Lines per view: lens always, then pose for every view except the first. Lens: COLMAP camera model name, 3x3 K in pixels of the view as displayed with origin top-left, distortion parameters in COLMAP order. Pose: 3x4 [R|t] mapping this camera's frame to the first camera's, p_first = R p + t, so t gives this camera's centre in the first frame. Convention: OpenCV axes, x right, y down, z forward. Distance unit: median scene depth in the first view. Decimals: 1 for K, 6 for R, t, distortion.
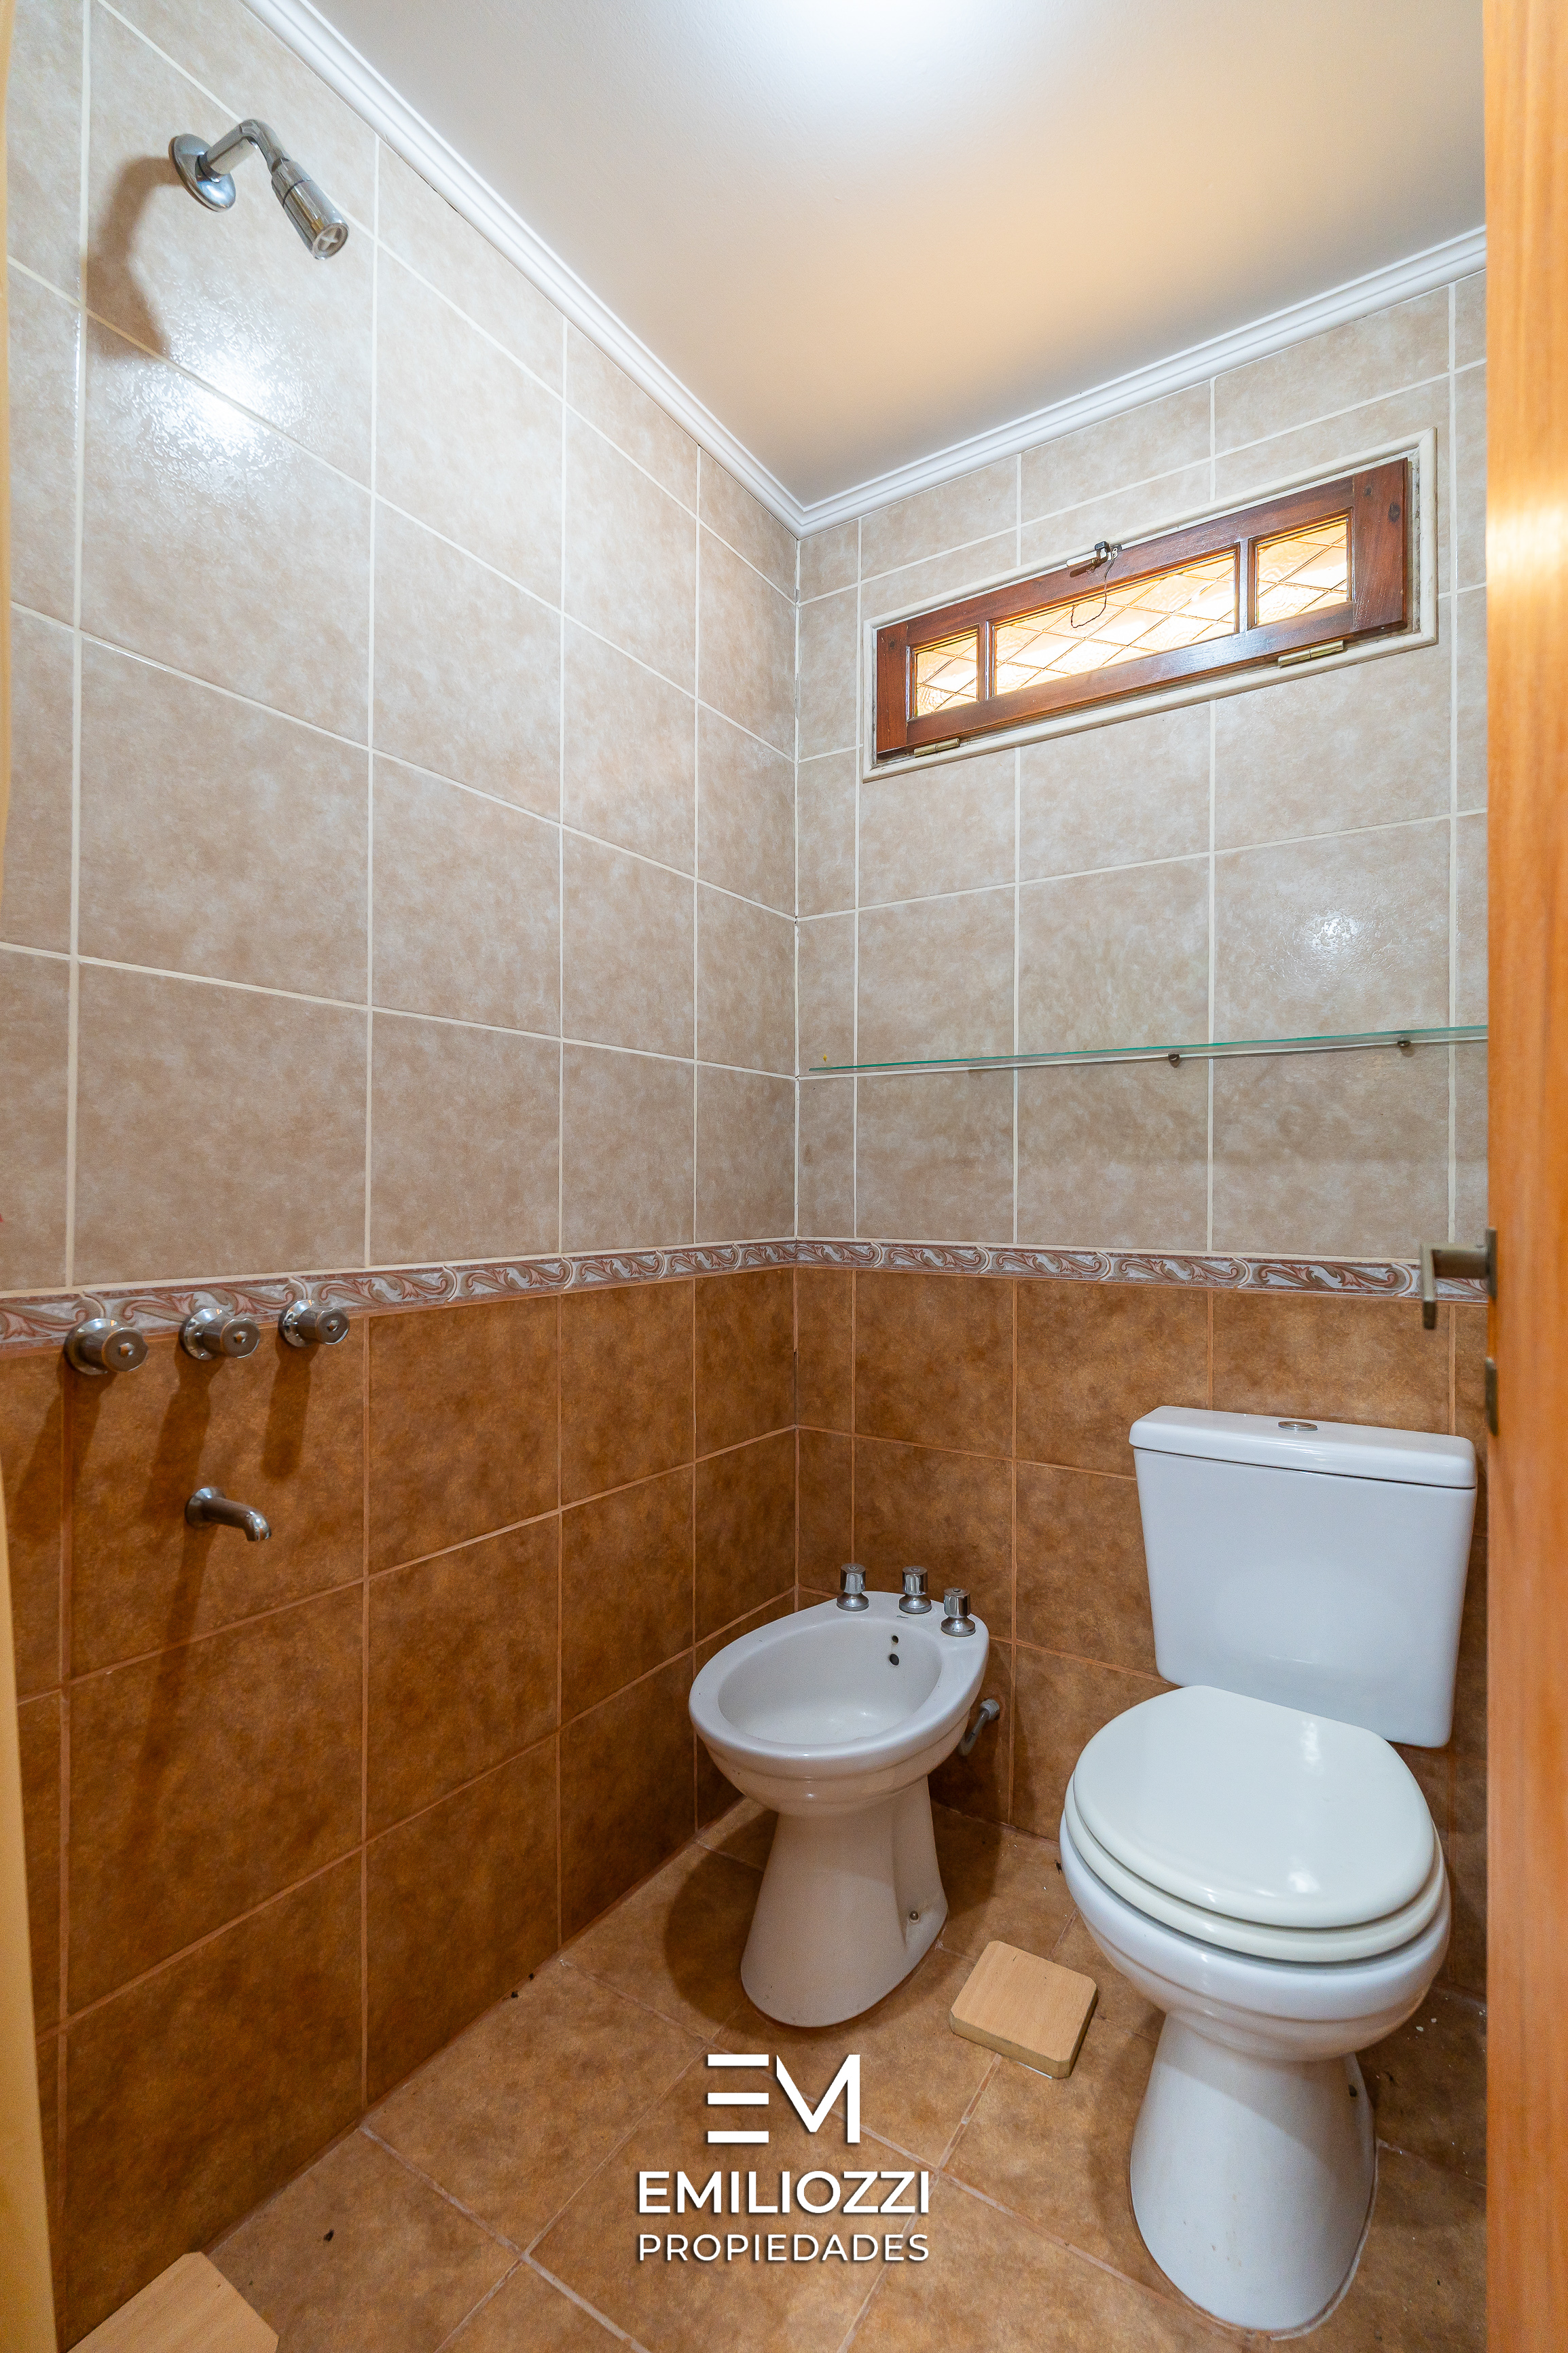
lens RADIAL K [[1043.8, 0, 791.8], [0, 1043.8, 1181.4], [0, 0, 1]] dist [-0.006319, 0.000362]
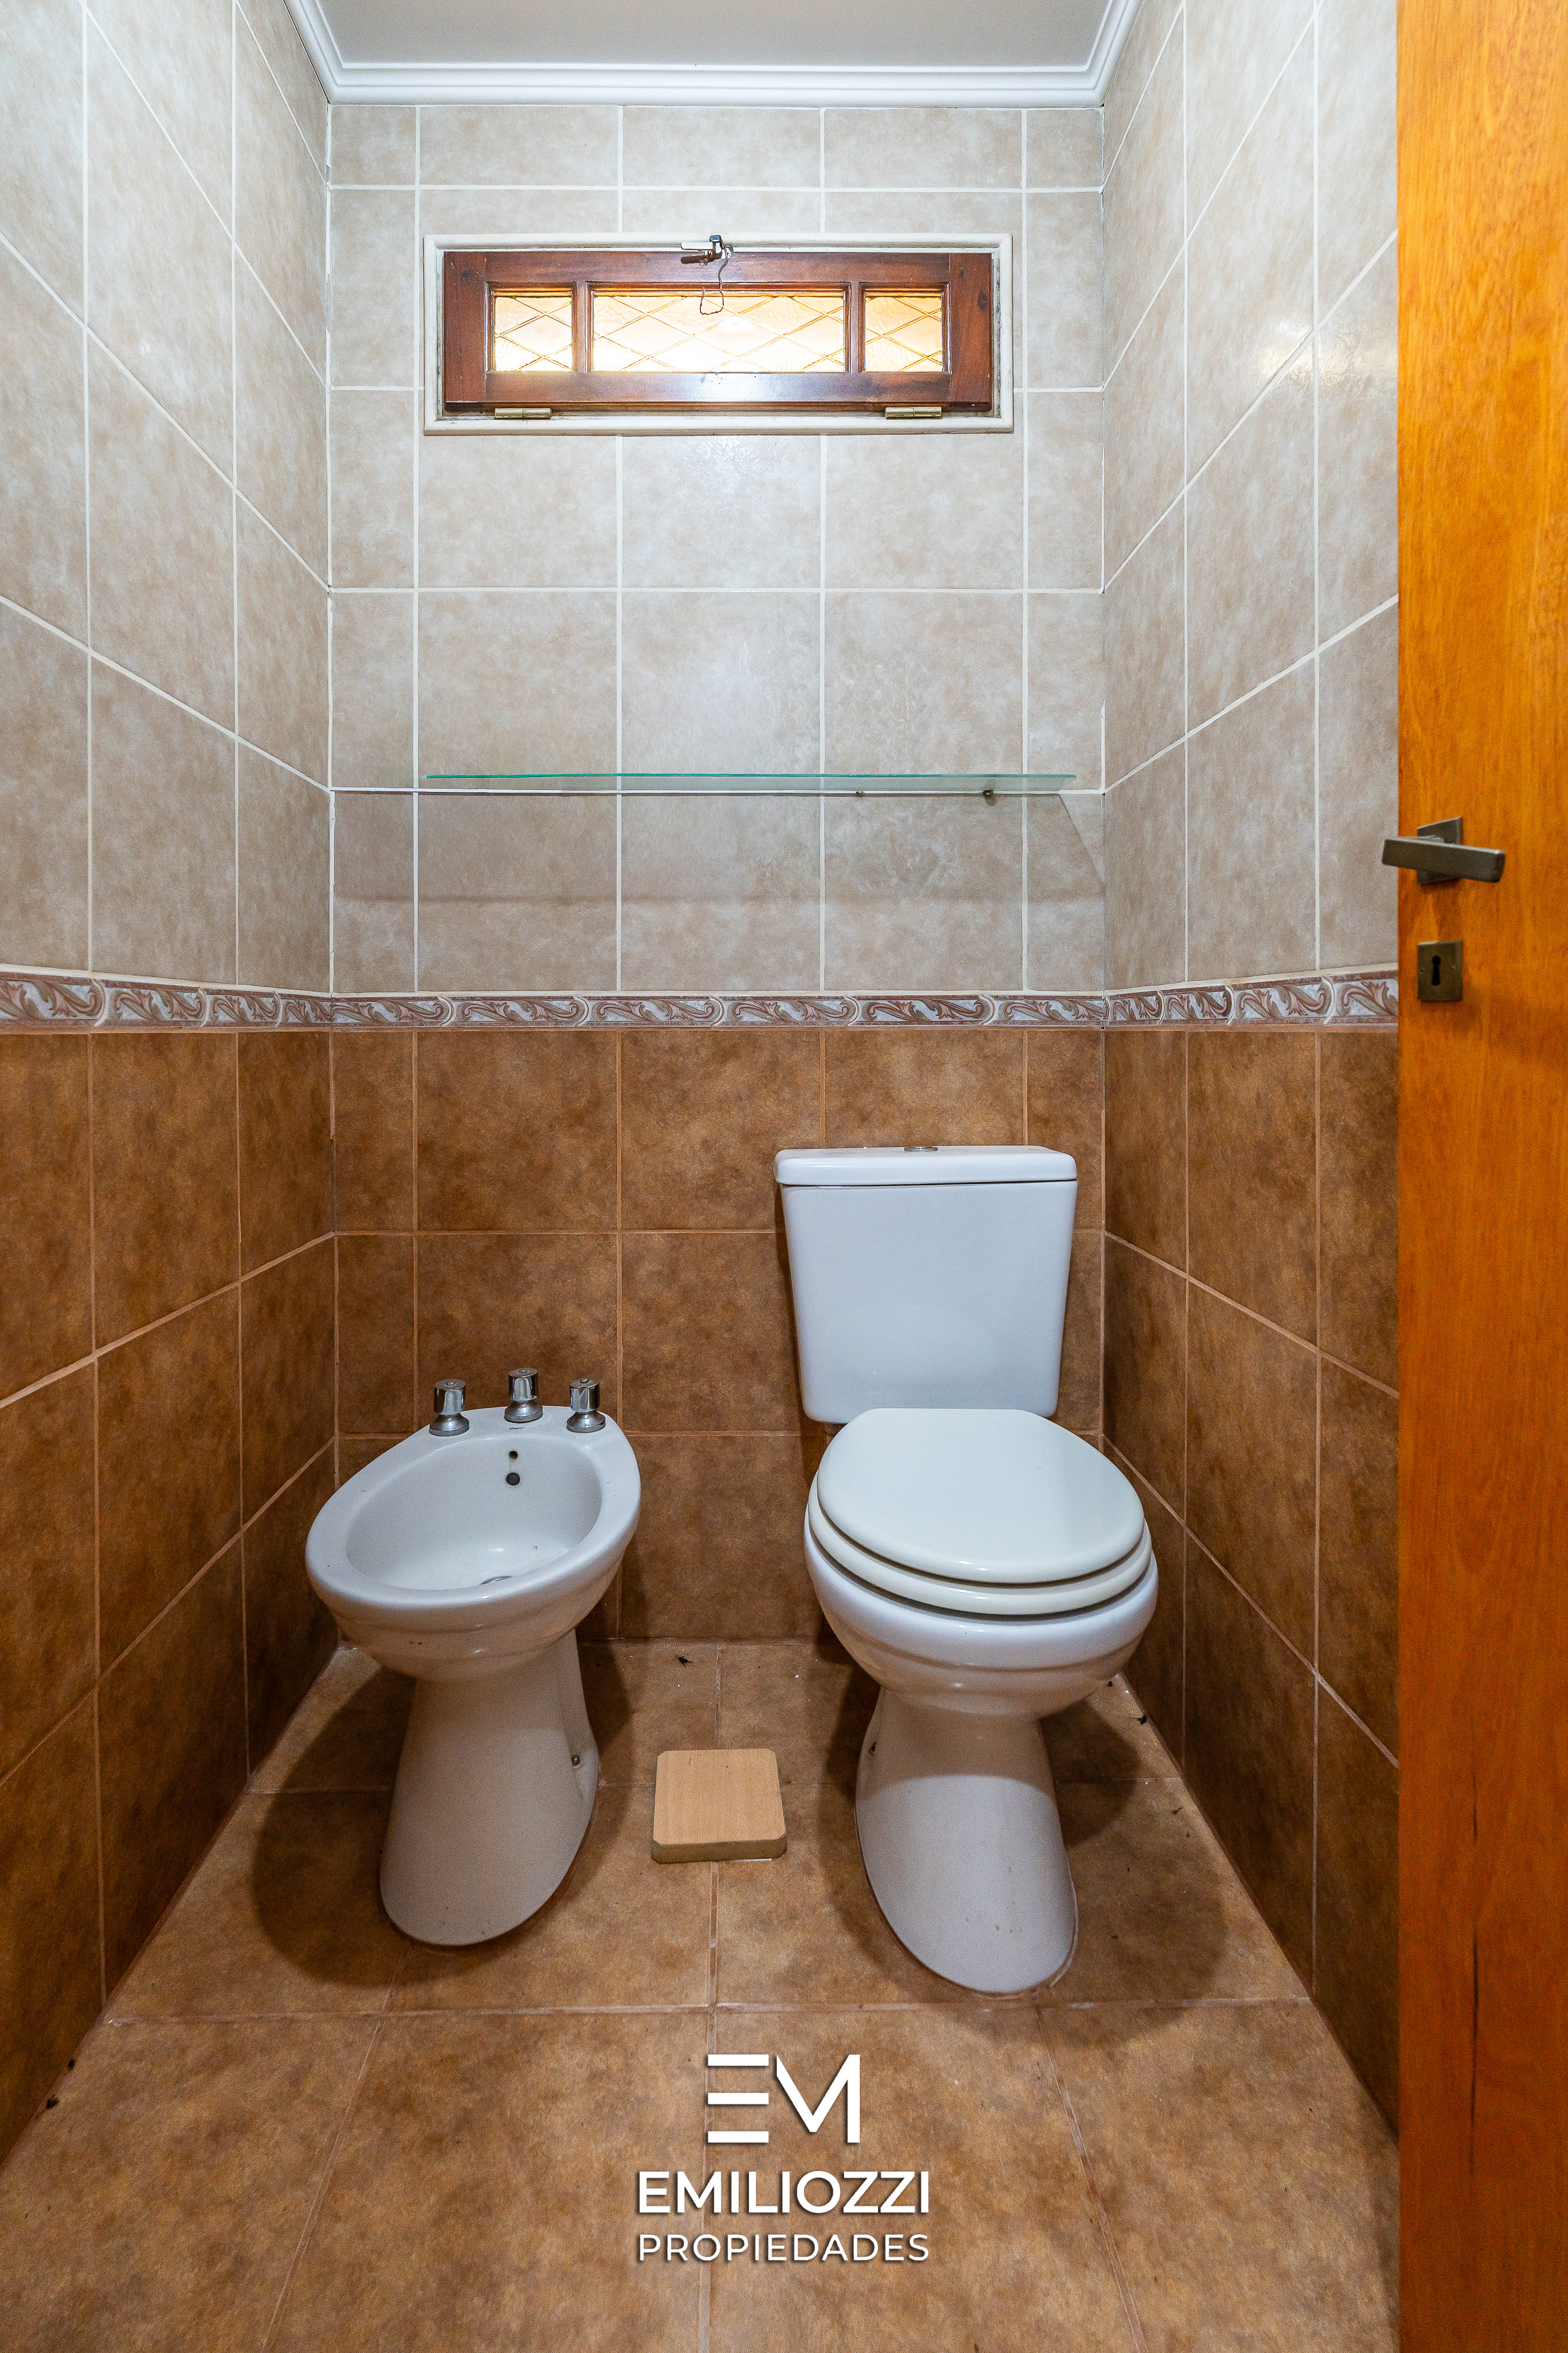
lens RADIAL K [[1096.7, 0, 758.2], [0, 1096.7, 1033.0], [0, 0, 1]] dist [-0.003592, -0.000336]
pose [[0.829028, -0.014144, 0.559028, -0.243308], [0.010246, 0.999896, 0.010103, 0.098530], [-0.559113, -0.002647, 0.829087, 0.168116]]
